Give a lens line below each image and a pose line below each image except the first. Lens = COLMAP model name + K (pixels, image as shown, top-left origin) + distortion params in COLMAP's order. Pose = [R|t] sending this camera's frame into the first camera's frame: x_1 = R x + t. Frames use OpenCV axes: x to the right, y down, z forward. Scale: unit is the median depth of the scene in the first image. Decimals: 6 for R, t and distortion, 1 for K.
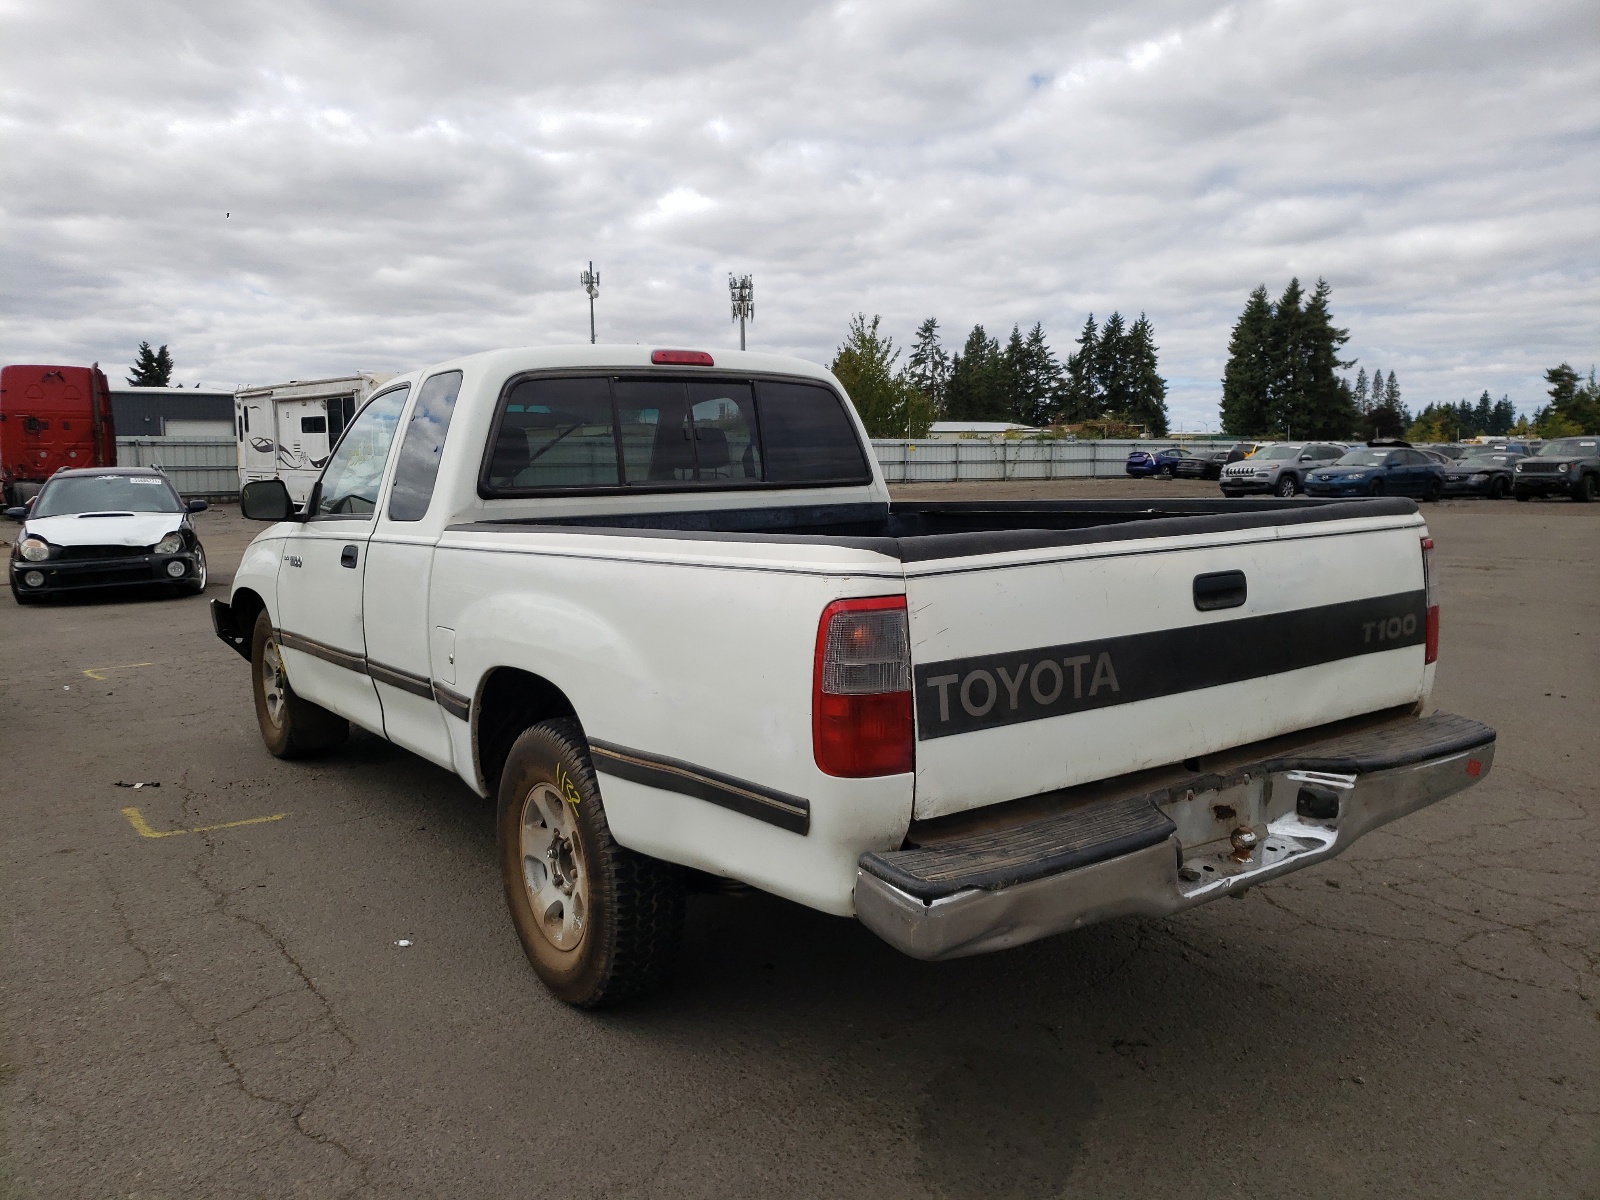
lens RADIAL K [[1312.7, 0, 800.0], [0, 1312.7, 600.0], [0, 0, 1]] dist [0.039713, 0.000155]
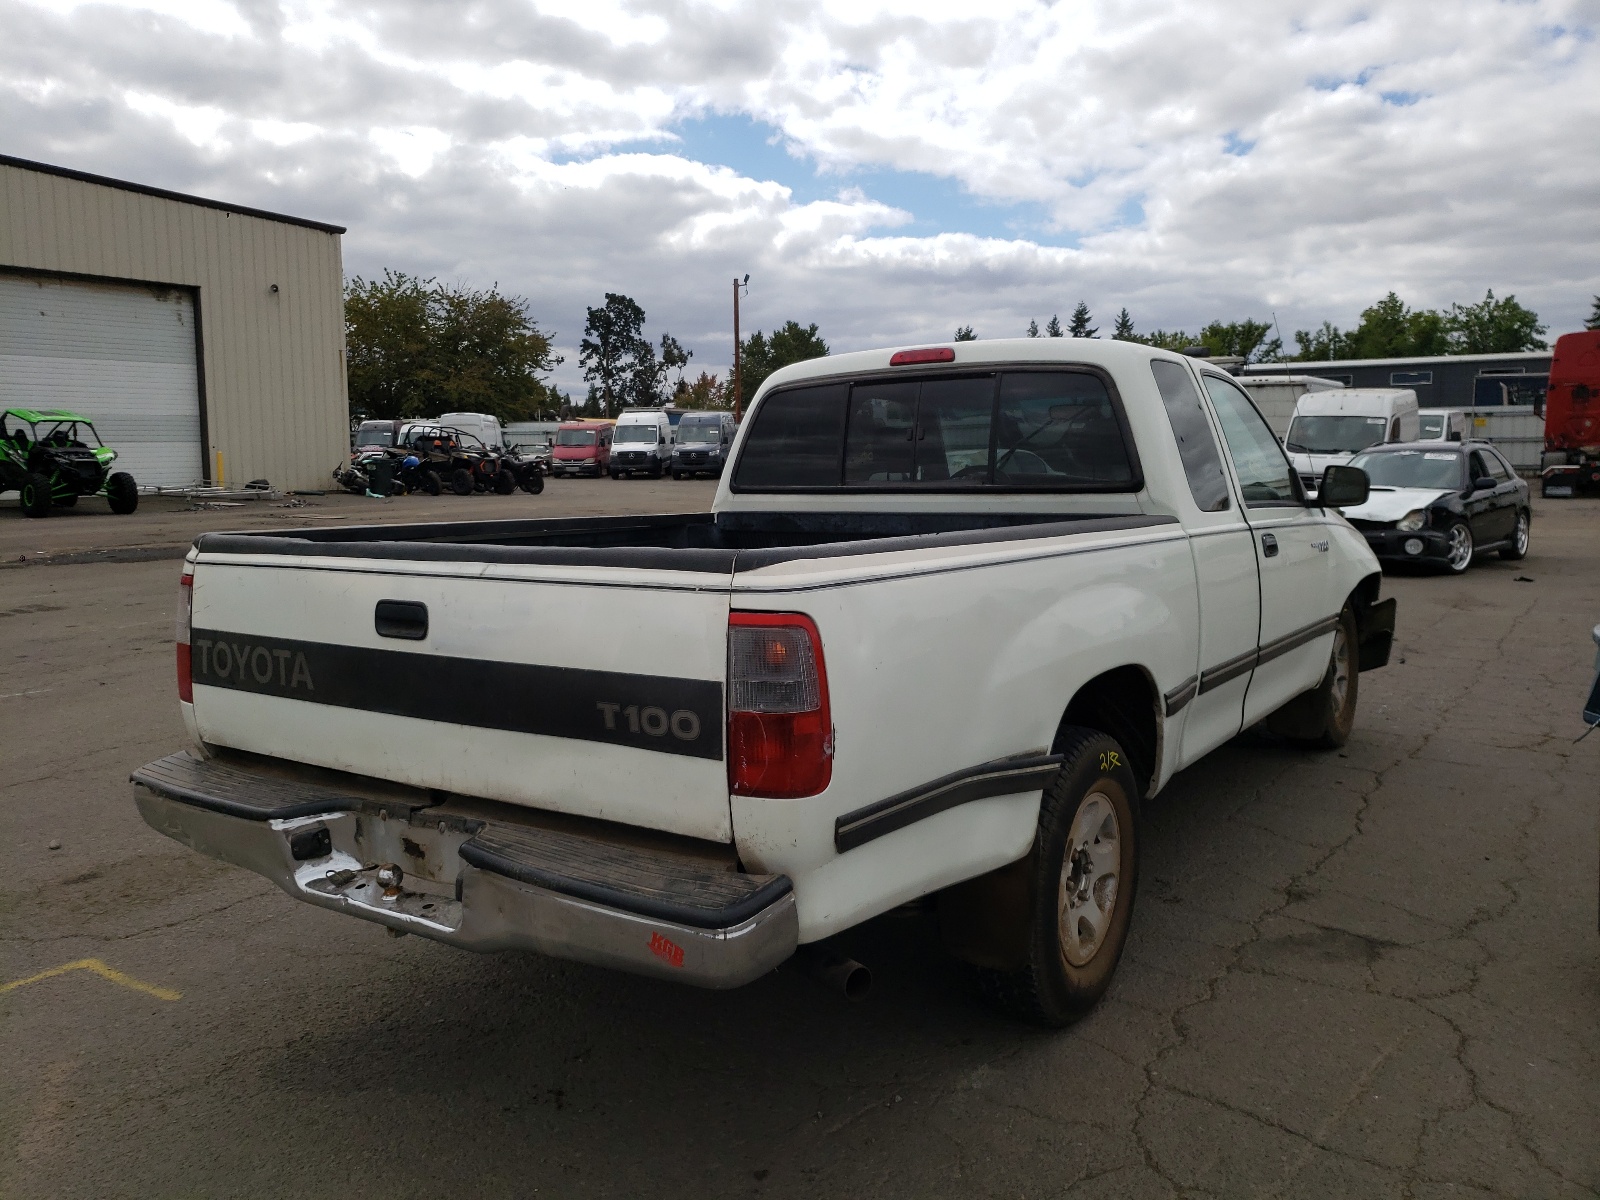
lens RADIAL K [[1328.4, 0, 800.0], [0, 1328.4, 600.0], [0, 0, 1]] dist [0.061212, -0.000811]
pose [[0.305343, 0.118573, -0.944831, 1.315948], [-0.092236, 0.991234, 0.094589, -0.139450], [0.947765, 0.058266, 0.313603, 0.951393]]
